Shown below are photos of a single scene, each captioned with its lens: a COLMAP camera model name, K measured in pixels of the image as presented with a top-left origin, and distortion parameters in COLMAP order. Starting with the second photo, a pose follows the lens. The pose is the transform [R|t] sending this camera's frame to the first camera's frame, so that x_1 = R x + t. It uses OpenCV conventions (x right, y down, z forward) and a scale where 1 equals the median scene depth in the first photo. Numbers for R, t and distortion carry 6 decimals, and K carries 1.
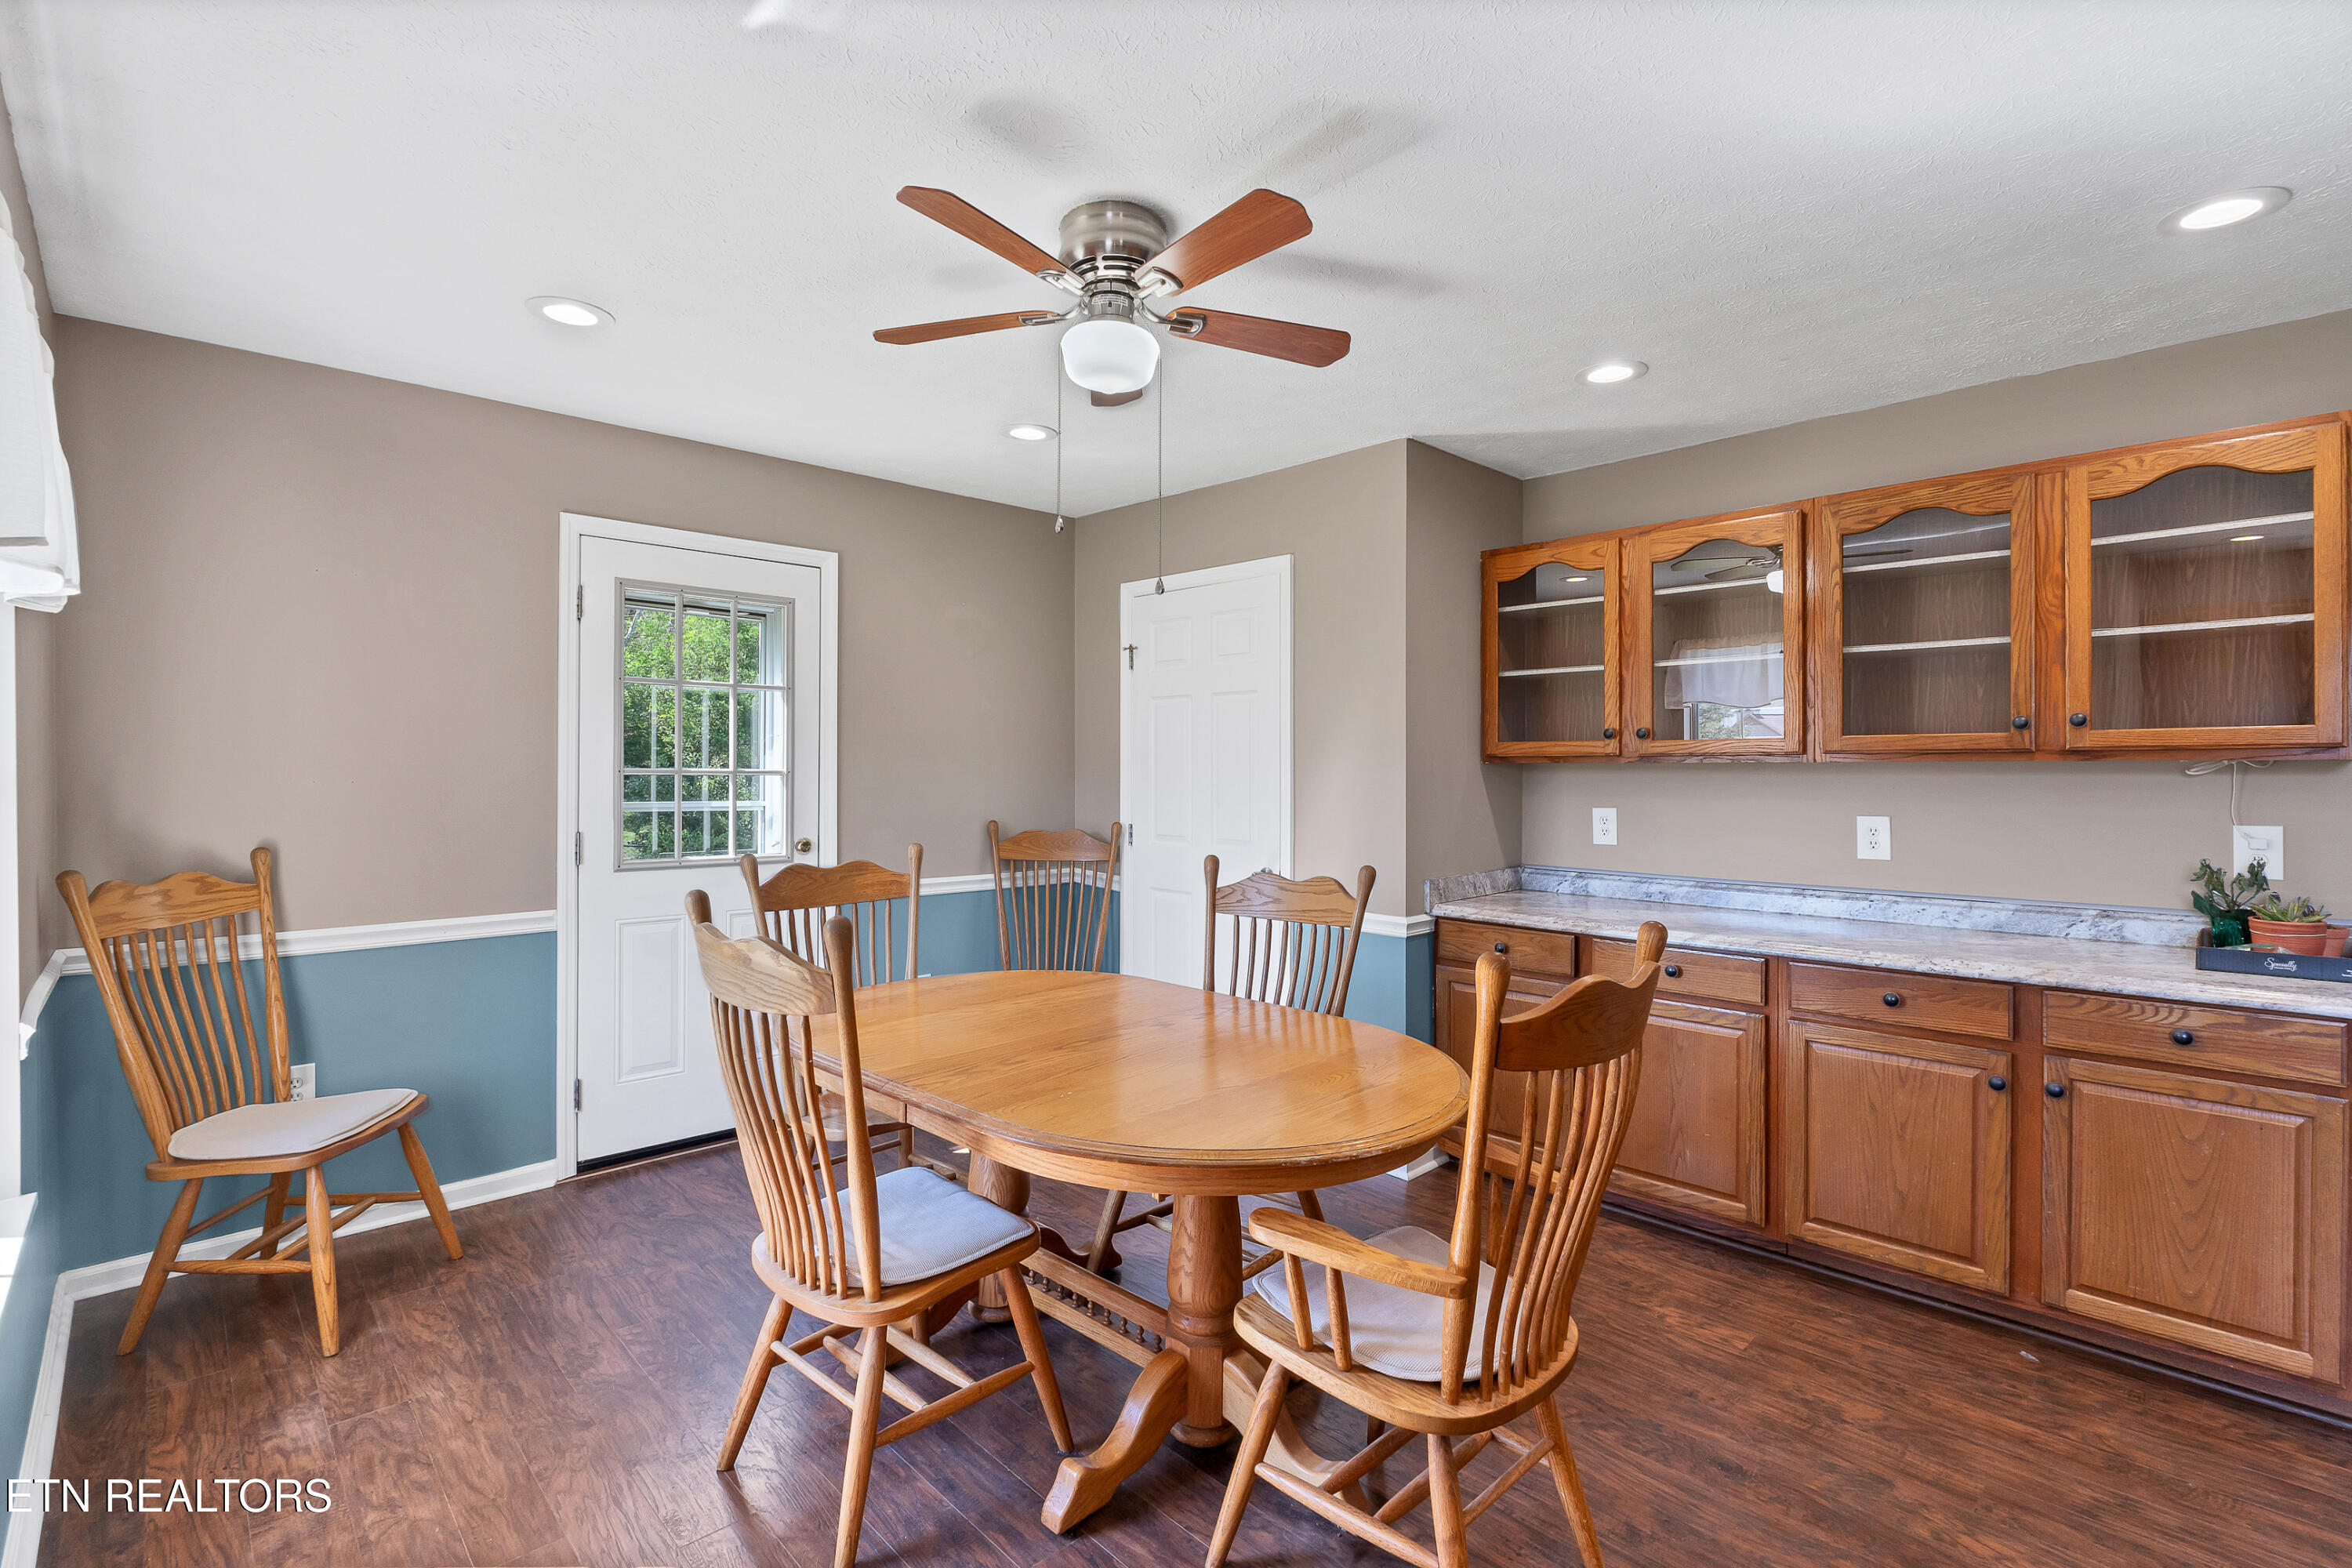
lens RADIAL K [[1086.1, 0, 1176.0], [0, 1086.1, 784.0], [0, 0, 1]] dist [0.001569, 0.000627]
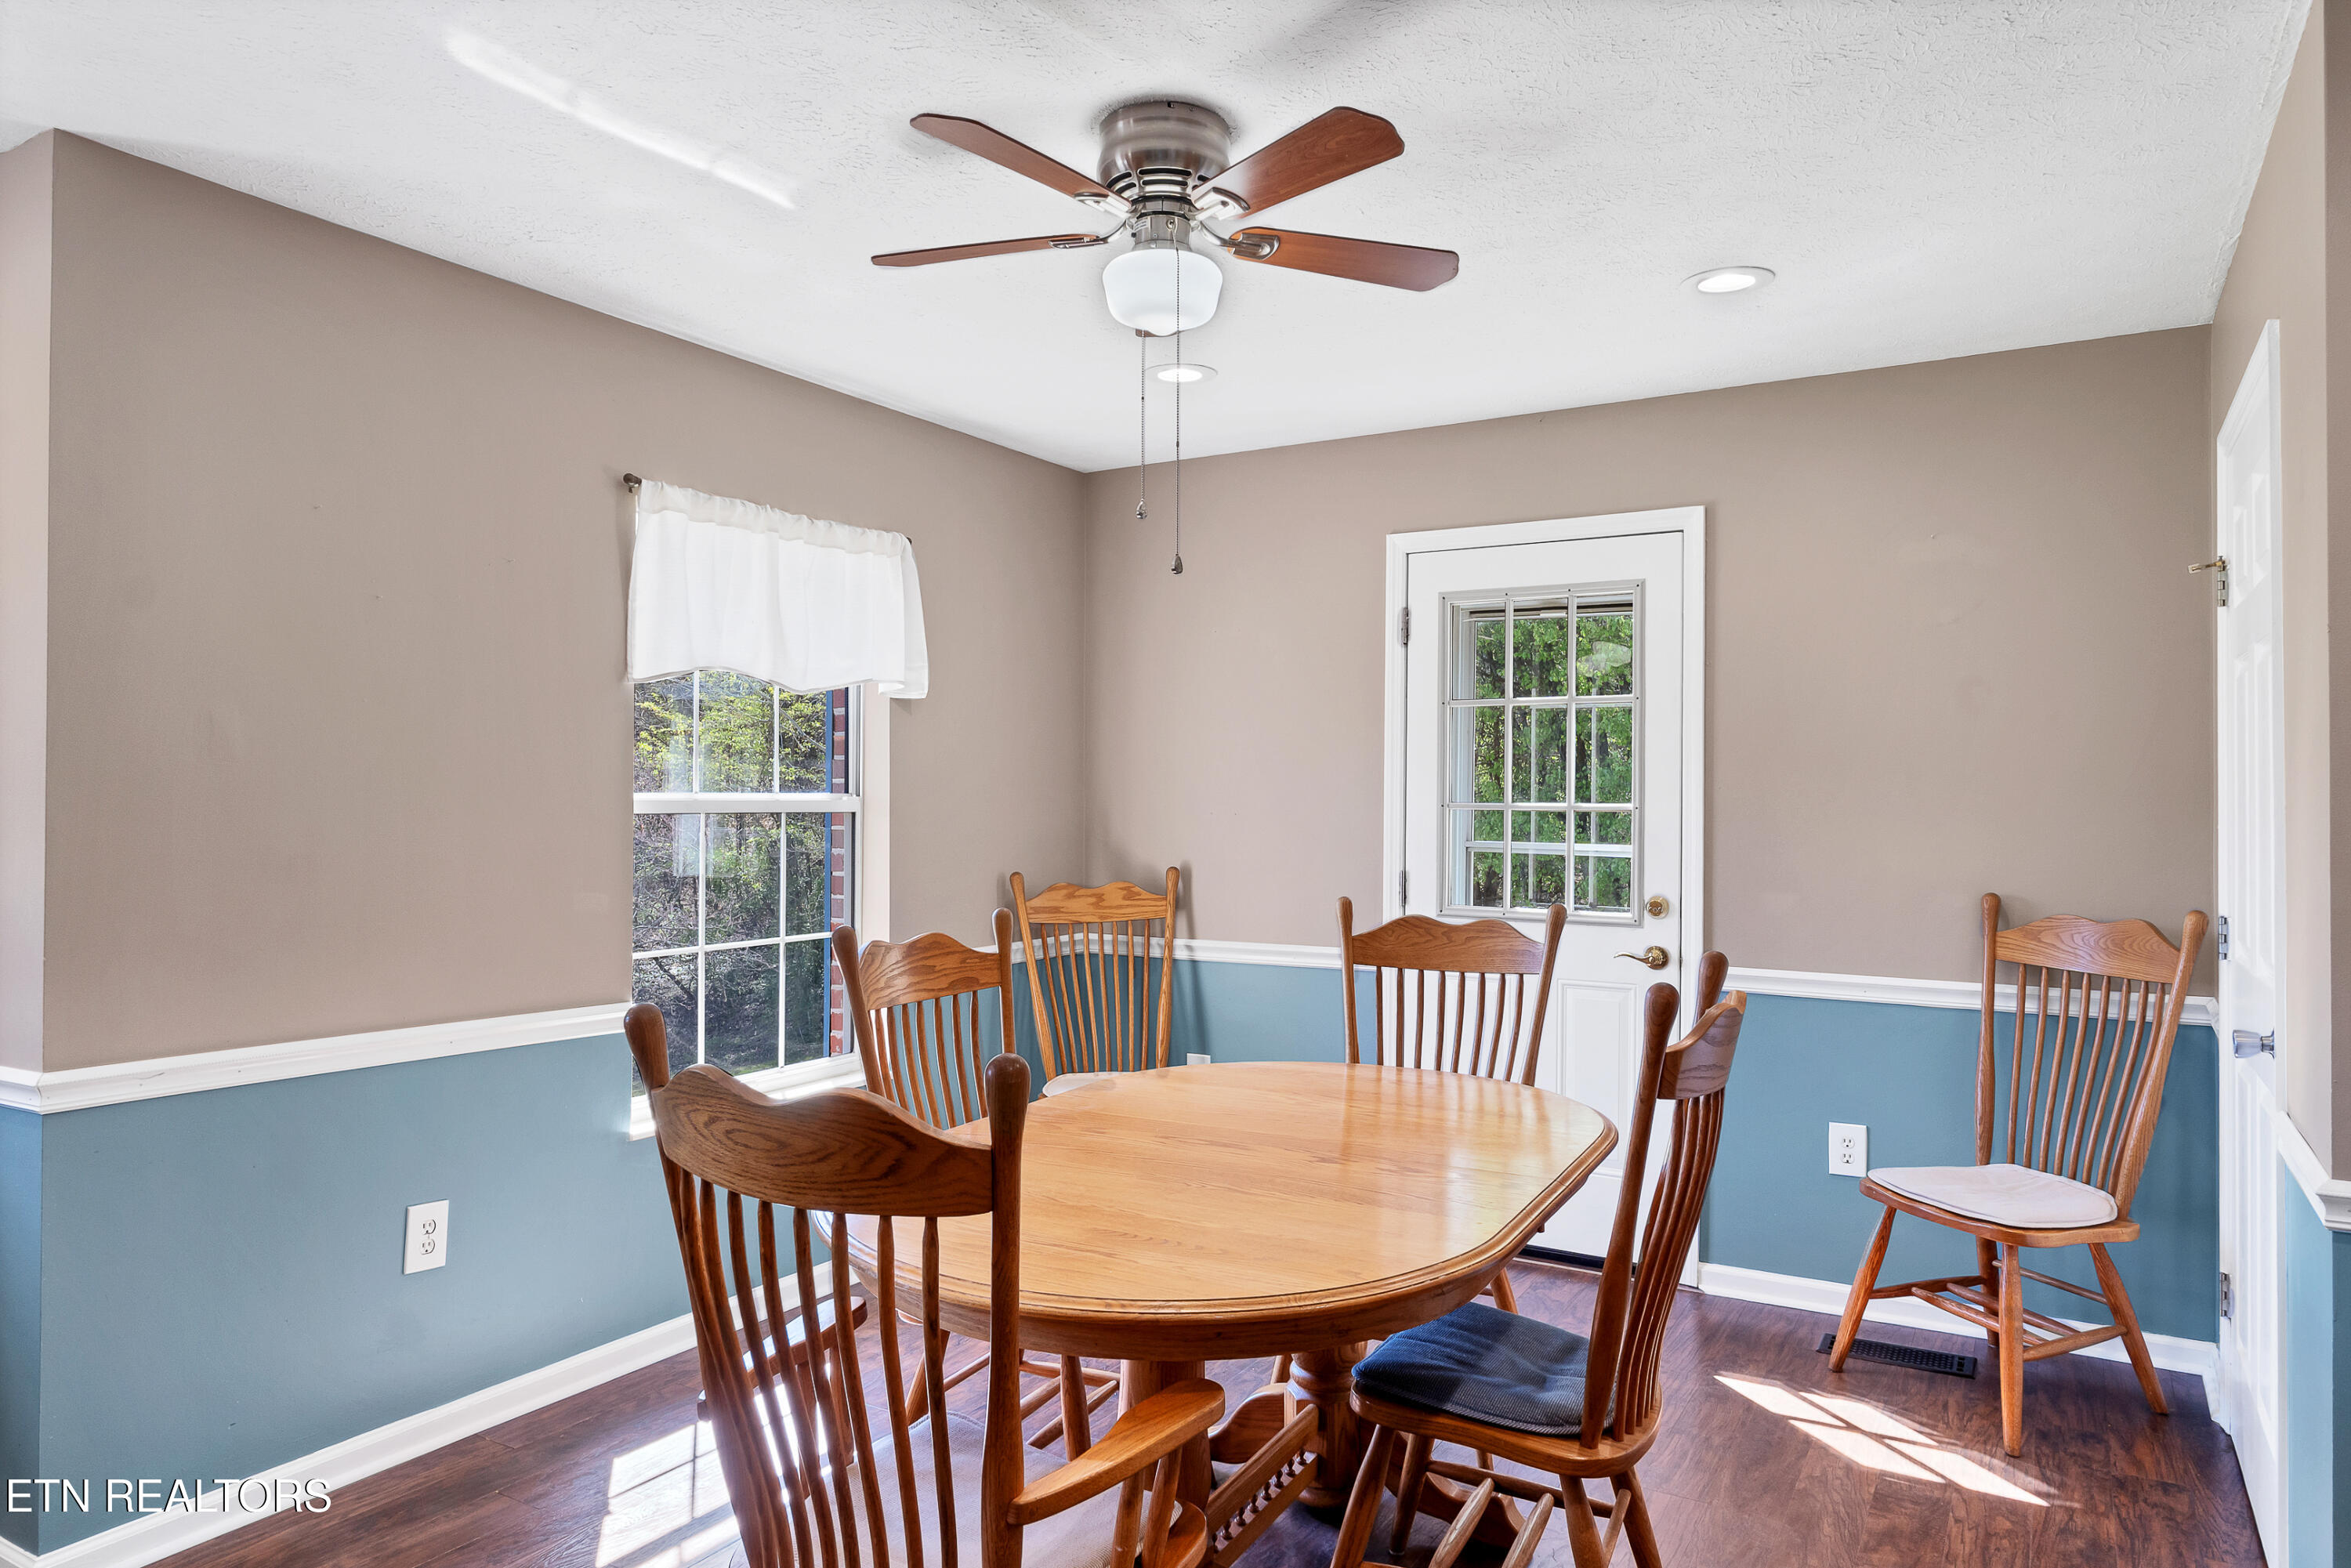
lens RADIAL K [[1500.5, 0, 1175.5], [0, 1500.5, 784.0], [0, 0, 1]] dist [0.004622, 0.000735]
pose [[0.277873, -0.009273, -0.960573, 0.656989], [-0.018689, 0.999712, -0.015057, -0.006678], [0.960436, 0.022136, 0.277619, 0.464890]]
